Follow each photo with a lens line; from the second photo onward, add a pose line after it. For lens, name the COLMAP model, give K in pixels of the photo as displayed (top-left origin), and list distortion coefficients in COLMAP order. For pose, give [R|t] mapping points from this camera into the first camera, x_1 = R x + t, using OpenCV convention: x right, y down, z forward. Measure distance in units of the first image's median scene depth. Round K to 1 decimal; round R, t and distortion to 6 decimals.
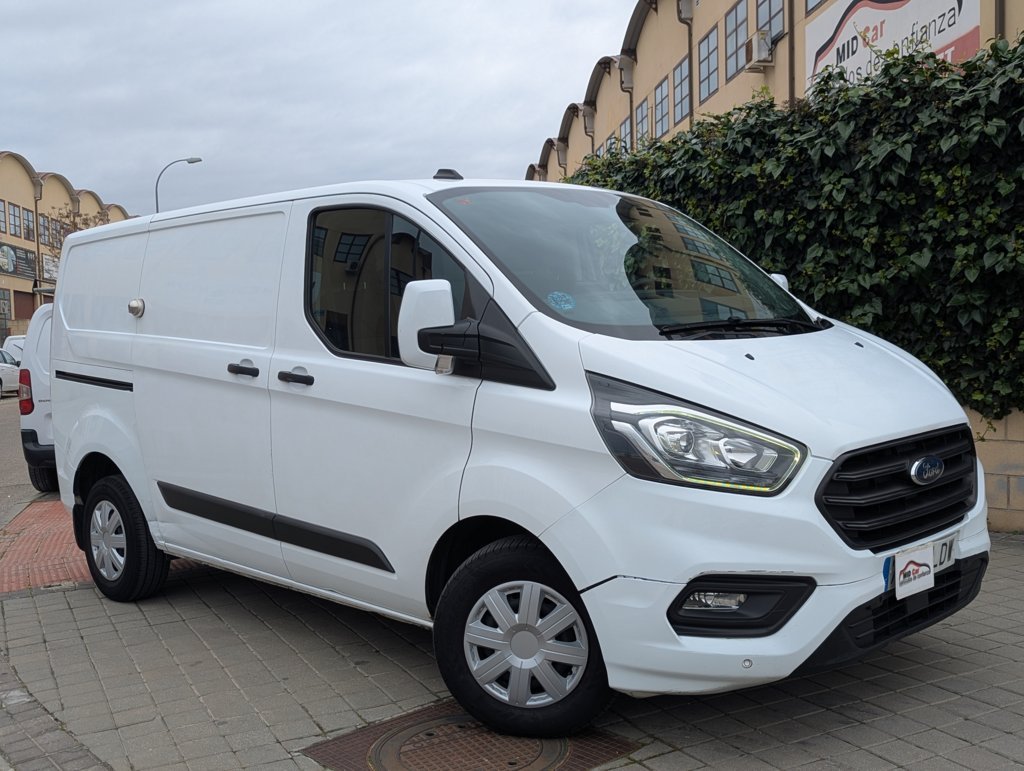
lens RADIAL K [[1107.1, 0, 512.0], [0, 1107.1, 385.5], [0, 0, 1]] dist [-0.002175, 0.002109]
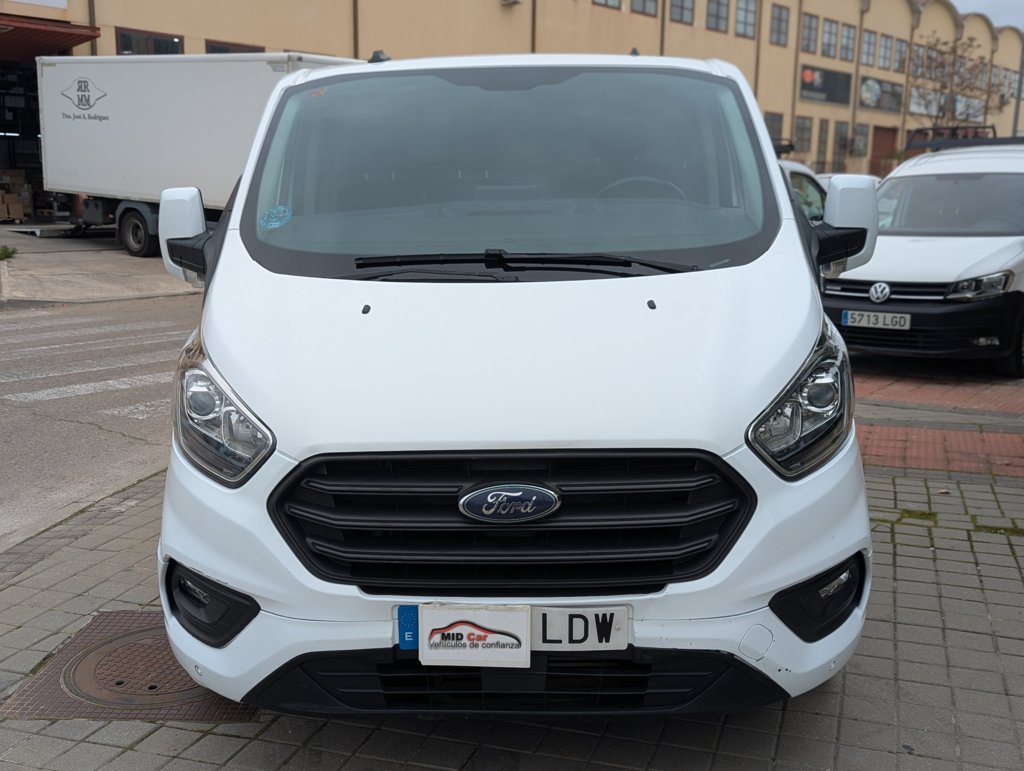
lens RADIAL K [[1078.4, 0, 496.4], [0, 1078.4, 383.4], [0, 0, 1]] dist [0.123841, -0.147870]
pose [[0.700682, 0.166596, -0.693751, 0.736804], [-0.061718, 0.982865, 0.173688, -0.101737], [0.710800, -0.078883, 0.698957, 0.472895]]
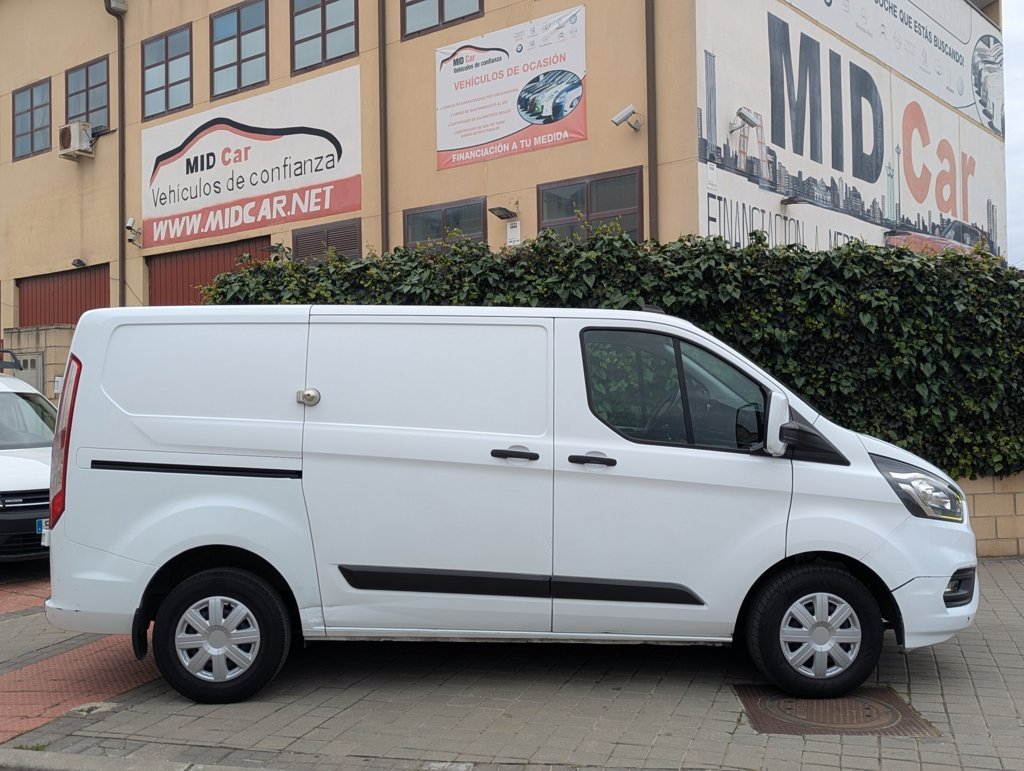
lens RADIAL K [[1078.4, 0, 496.4], [0, 1078.4, 383.4], [0, 0, 1]] dist [0.123841, -0.147870]
pose [[0.695039, 0.038049, 0.717964, -1.261029], [0.018803, 0.997295, -0.071055, -0.010110], [-0.718726, 0.062886, 0.692444, 0.241647]]
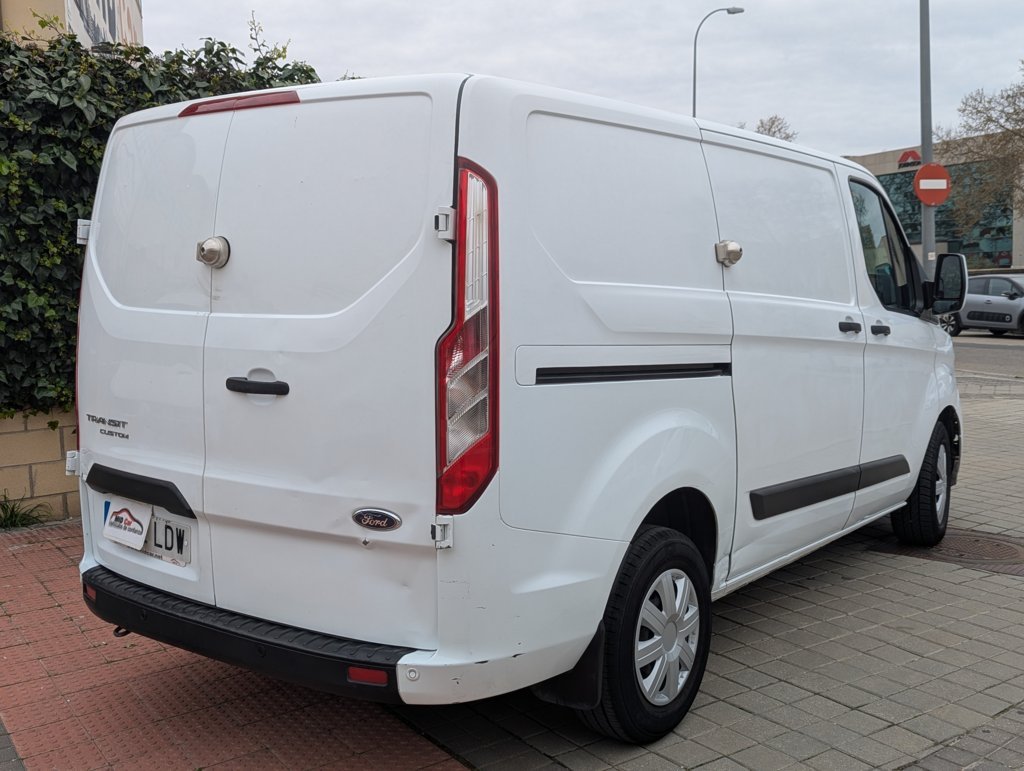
lens RADIAL K [[1078.4, 0, 496.4], [0, 1078.4, 383.4], [0, 0, 1]] dist [0.123841, -0.147870]
pose [[-0.140792, -0.061799, 0.988108, -1.323627], [0.069916, 0.994937, 0.072188, -0.063683], [-0.987567, 0.079248, -0.135759, 1.662041]]
